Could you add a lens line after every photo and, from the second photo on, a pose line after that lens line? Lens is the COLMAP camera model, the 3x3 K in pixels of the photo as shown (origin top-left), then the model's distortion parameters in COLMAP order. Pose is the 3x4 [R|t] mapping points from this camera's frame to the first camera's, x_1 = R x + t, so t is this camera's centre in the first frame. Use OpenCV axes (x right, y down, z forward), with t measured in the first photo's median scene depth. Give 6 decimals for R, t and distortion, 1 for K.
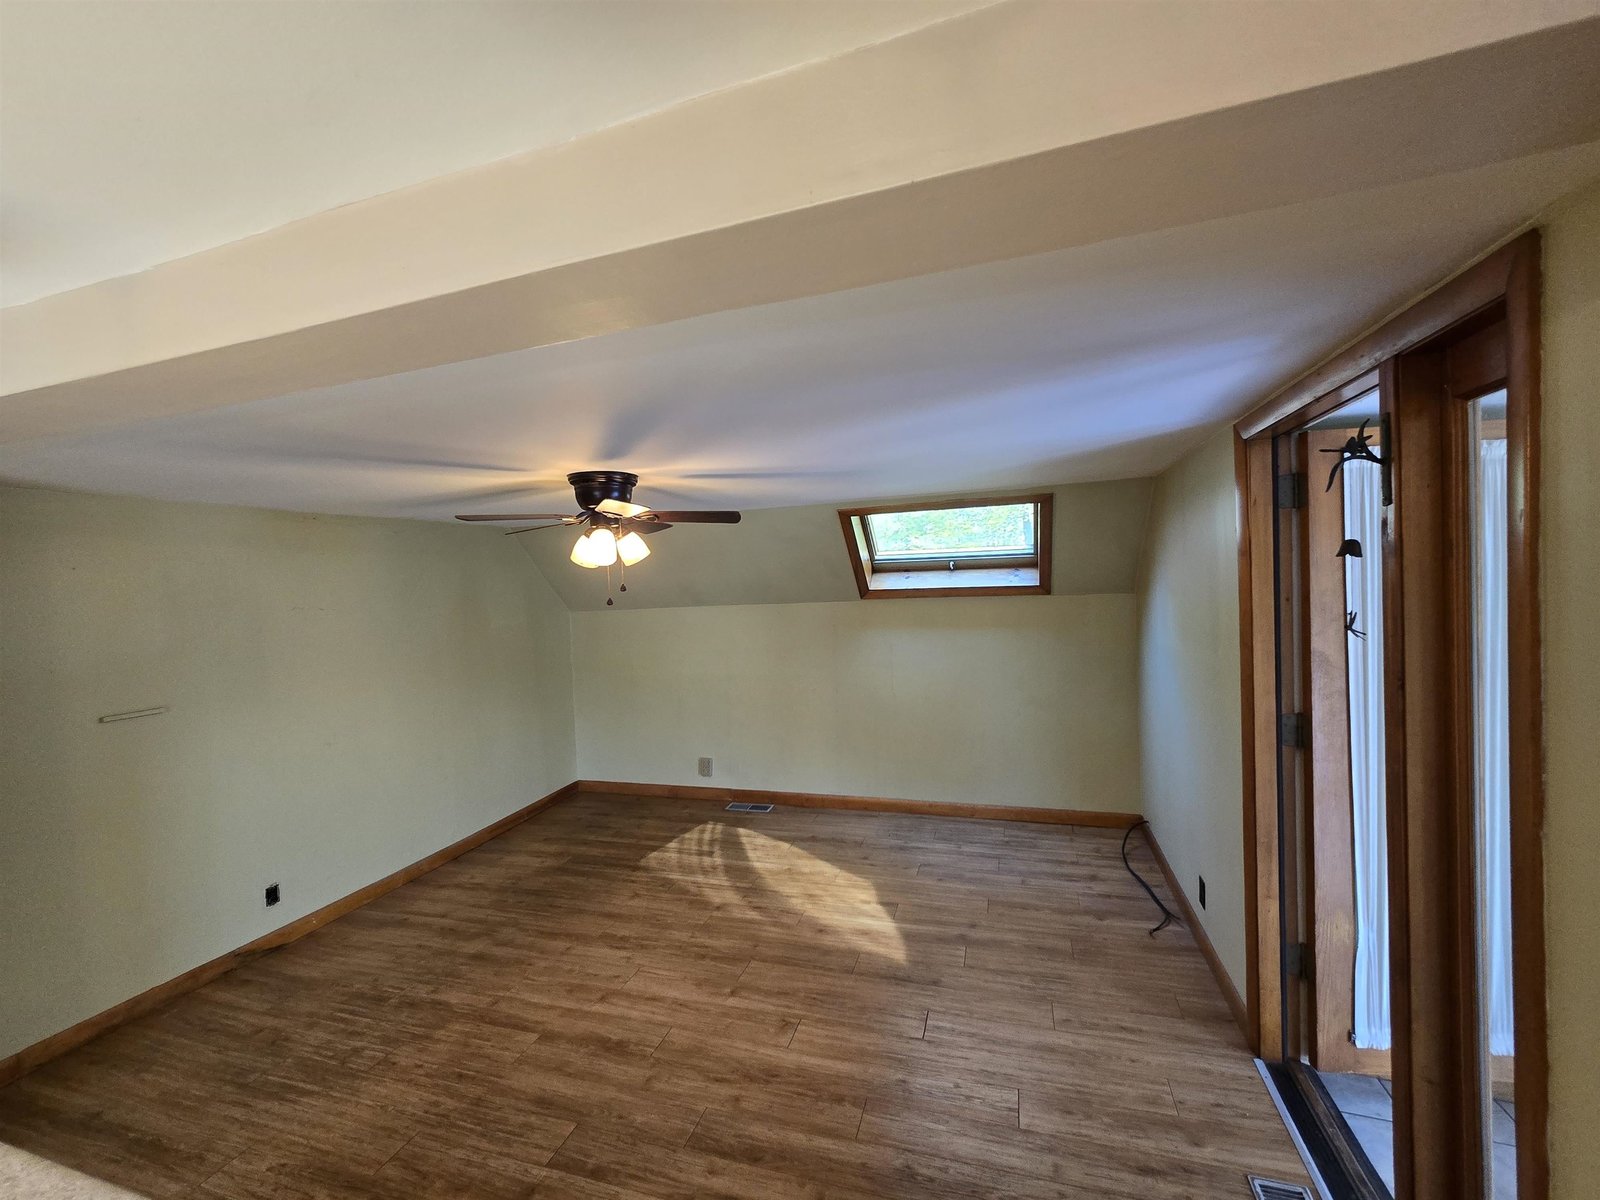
lens RADIAL K [[650.9, 0, 811.9], [0, 650.9, 602.0], [0, 0, 1]] dist [0.001069, -0.000121]
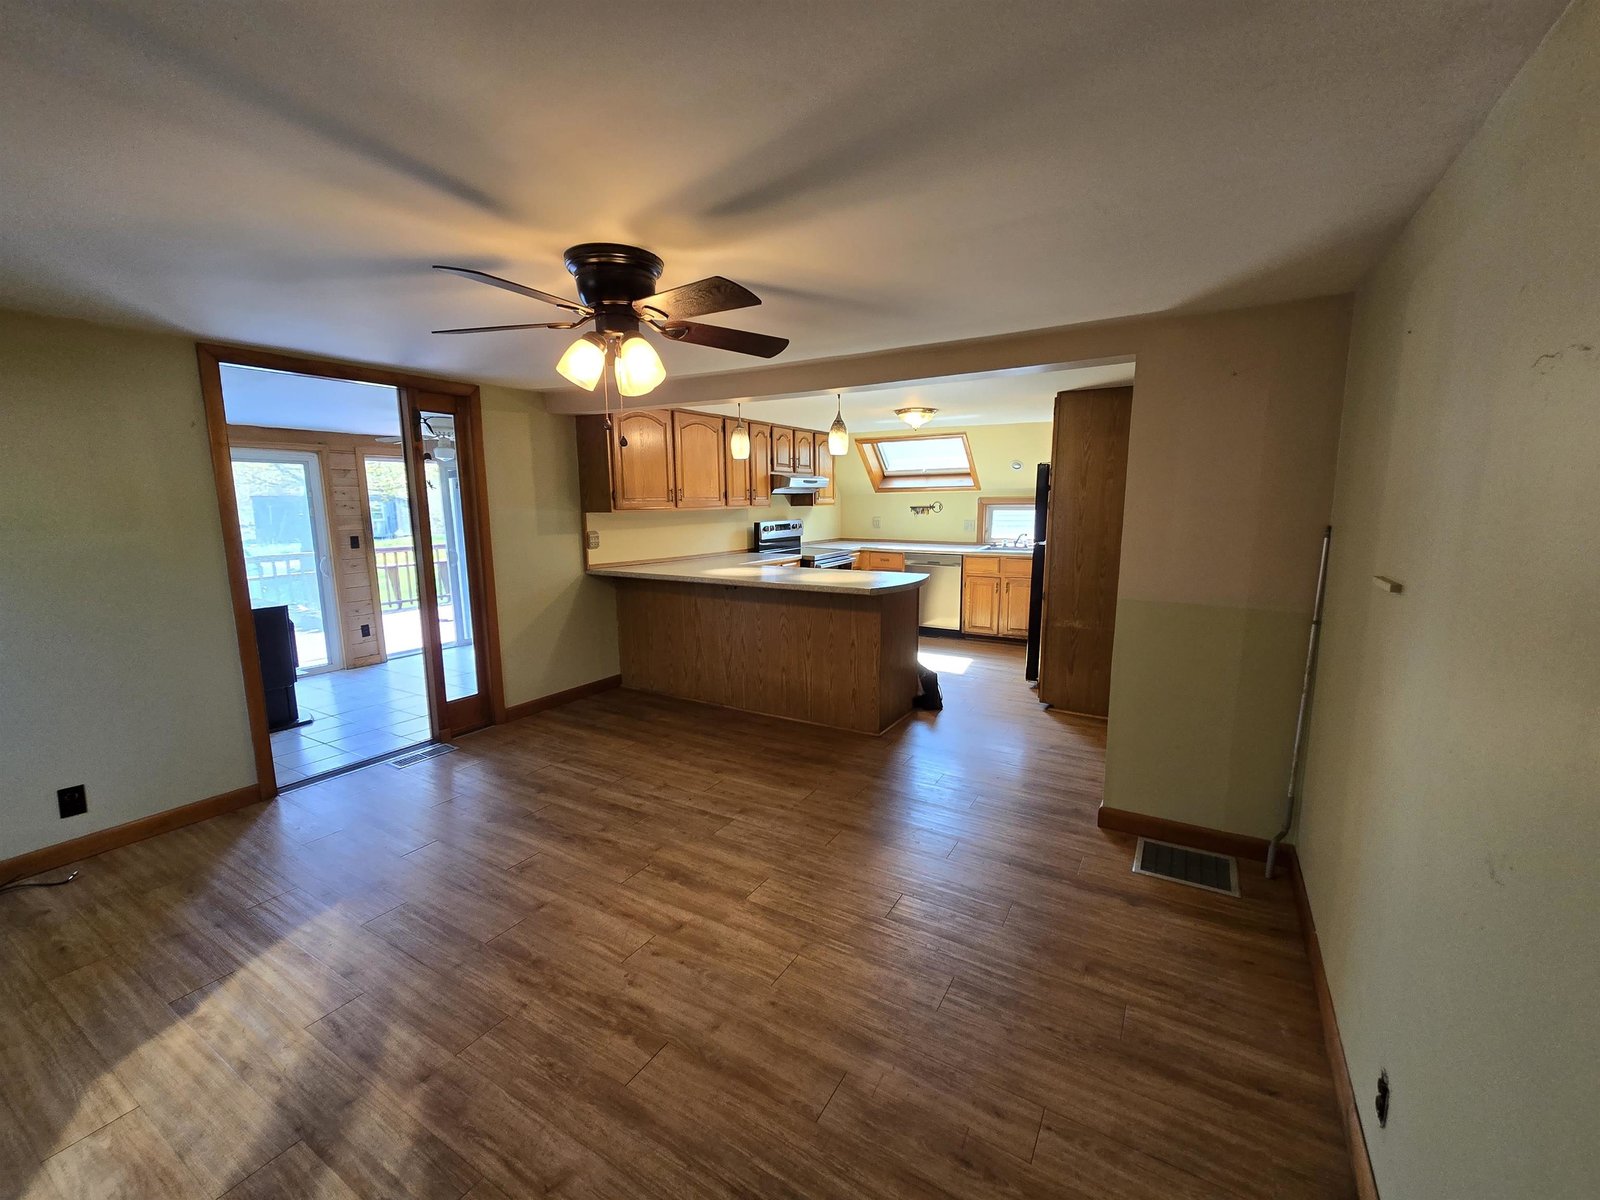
lens RADIAL K [[650.9, 0, 811.9], [0, 650.9, 602.0], [0, 0, 1]] dist [0.001069, -0.000121]
pose [[-0.972214, 0.014838, 0.233622, -0.687613], [0.059686, 0.980718, 0.186091, 0.055376], [-0.226356, 0.194864, -0.954354, 1.676448]]
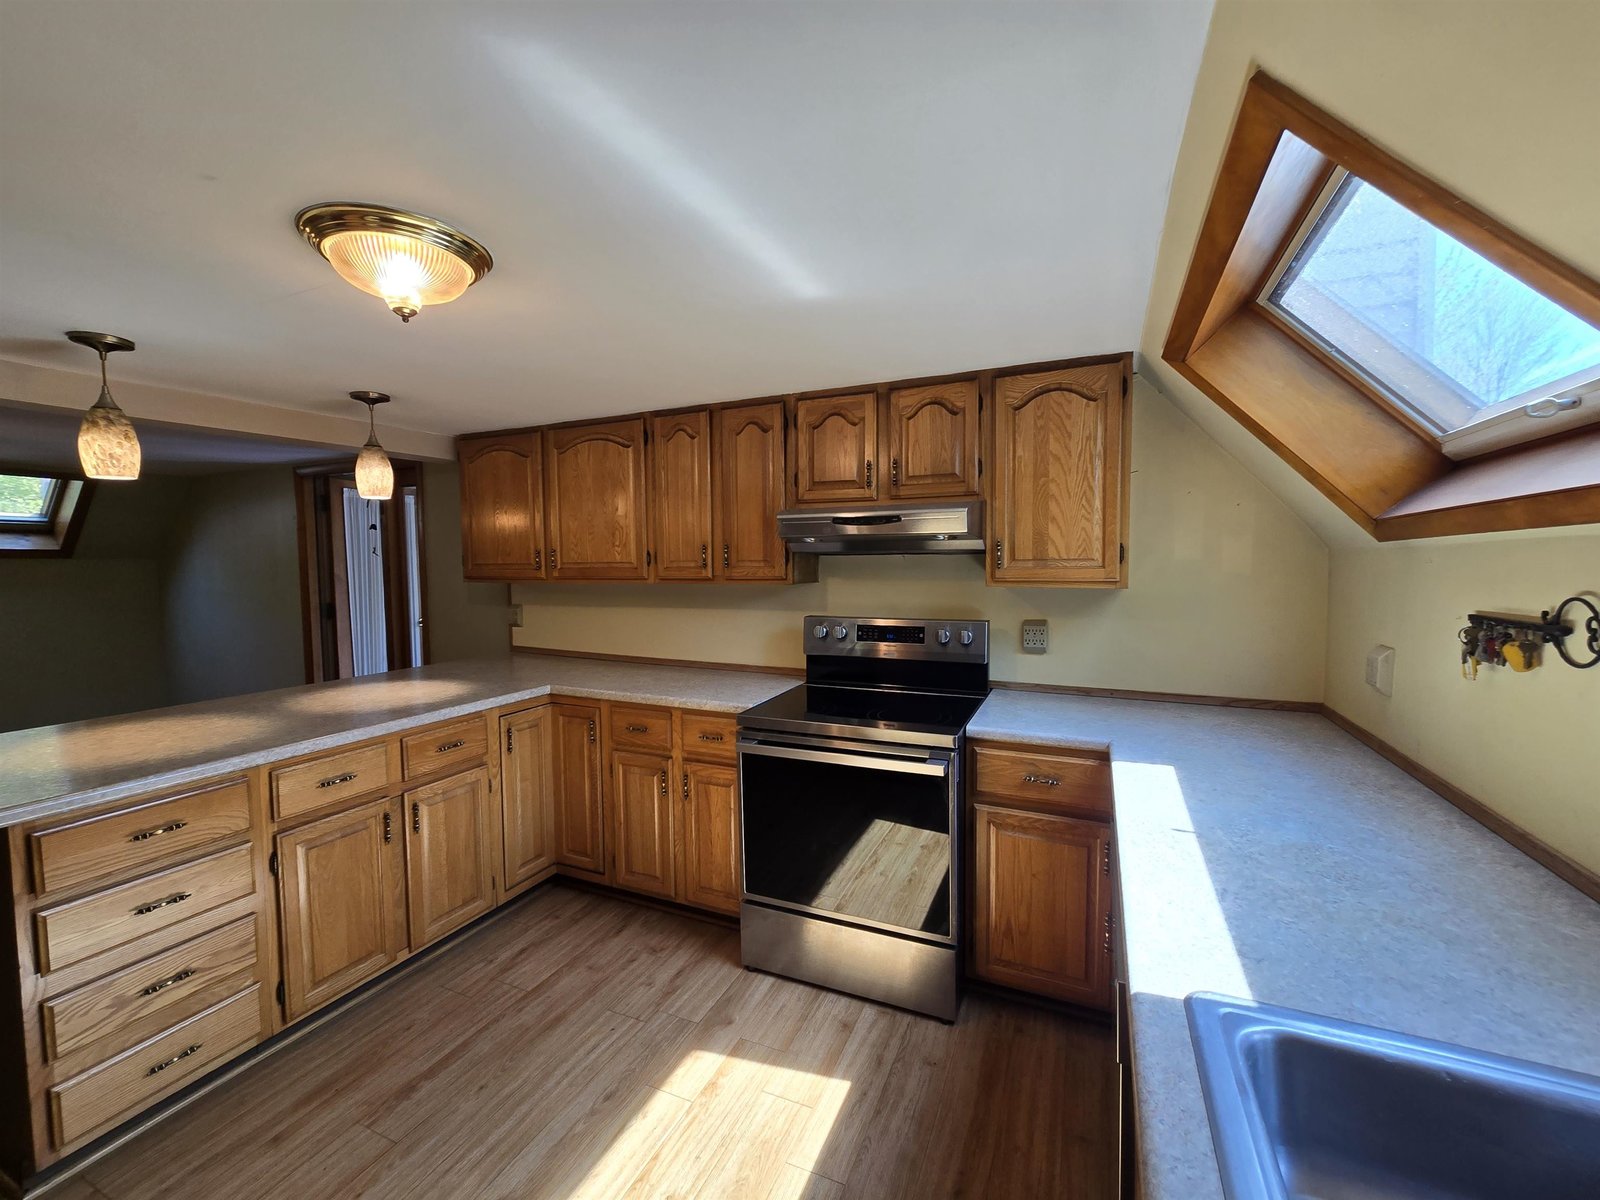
lens RADIAL K [[650.9, 0, 811.9], [0, 650.9, 602.0], [0, 0, 1]] dist [0.001069, -0.000121]
pose [[0.114781, -0.017533, 0.993236, -1.016695], [0.040284, 0.999104, 0.012981, 0.160760], [-0.992574, 0.038521, 0.115385, -0.697297]]
